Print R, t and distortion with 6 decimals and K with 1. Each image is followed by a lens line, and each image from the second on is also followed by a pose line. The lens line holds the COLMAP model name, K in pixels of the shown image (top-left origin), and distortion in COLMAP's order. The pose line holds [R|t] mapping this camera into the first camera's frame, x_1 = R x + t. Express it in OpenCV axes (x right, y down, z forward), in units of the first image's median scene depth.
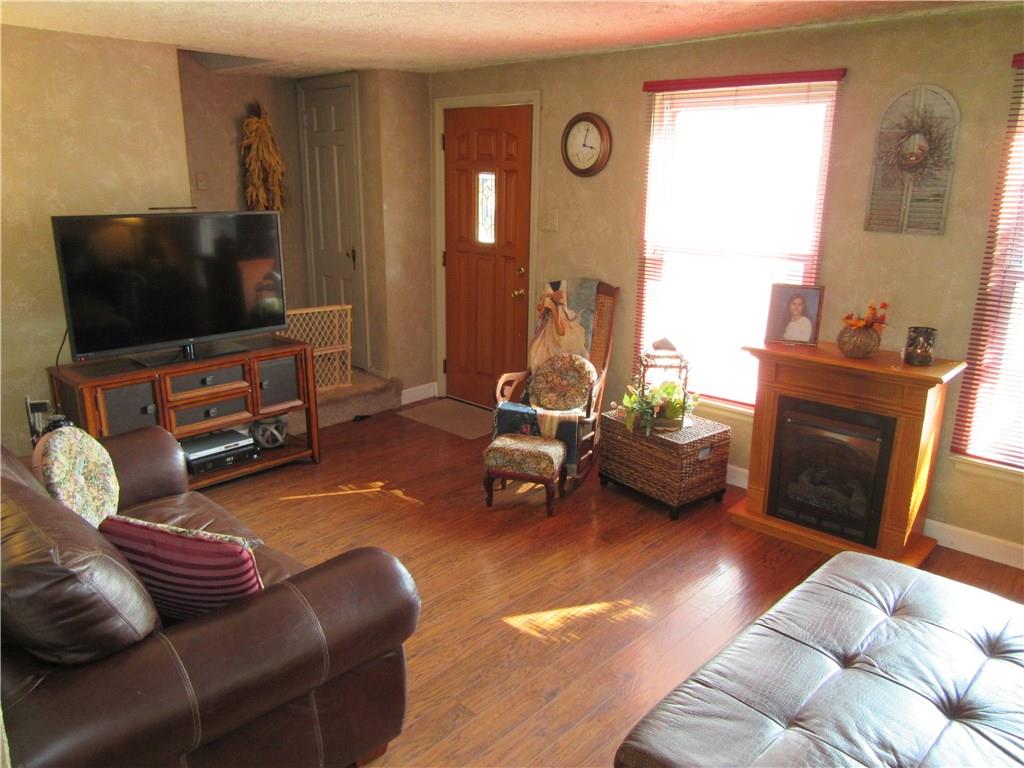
lens RADIAL K [[750.5, 0, 509.1], [0, 750.5, 380.7], [0, 0, 1]] dist [-0.003563, -0.003255]
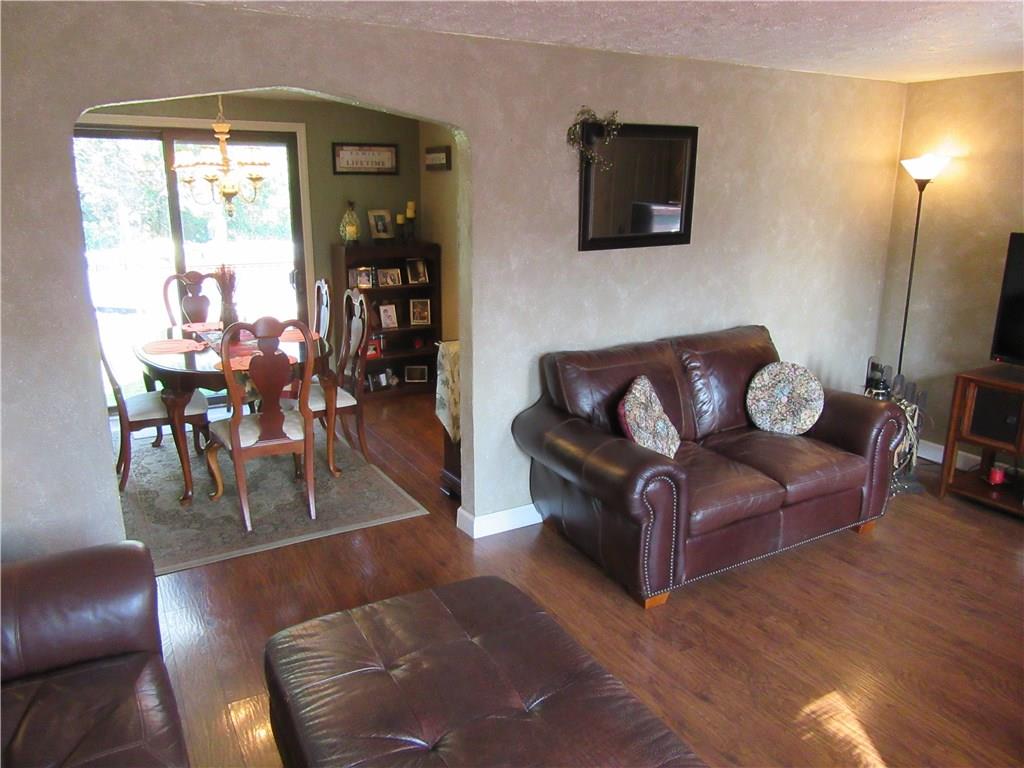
lens RADIAL K [[750.5, 0, 508.8], [0, 750.5, 391.1], [0, 0, 1]] dist [-0.003563, -0.003255]
pose [[-0.290309, 0.238717, -0.926679, 2.314208], [-0.263016, 0.911184, 0.317122, -0.507317], [0.920078, 0.335795, -0.201739, 1.945163]]
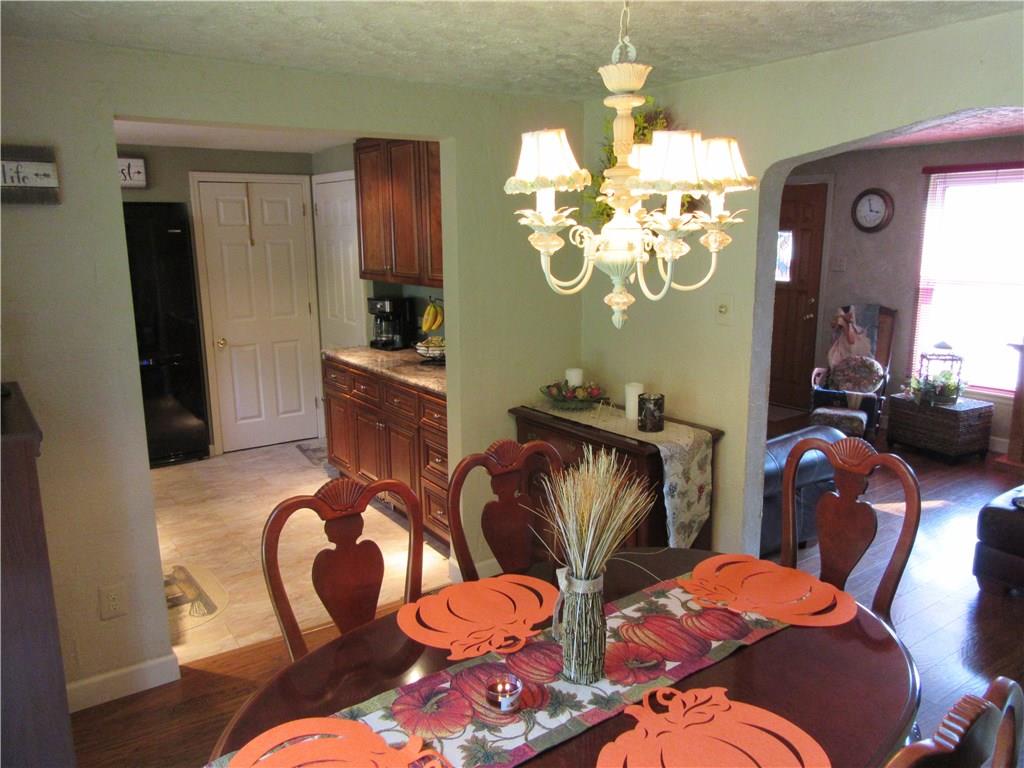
lens RADIAL K [[750.5, 0, 513.3], [0, 750.5, 387.4], [0, 0, 1]] dist [-0.003563, -0.003255]
pose [[0.981579, 0.021777, -0.189809, -0.292547], [-0.035075, 0.997137, -0.066986, 0.140747], [0.187807, 0.072409, 0.979533, -0.502106]]
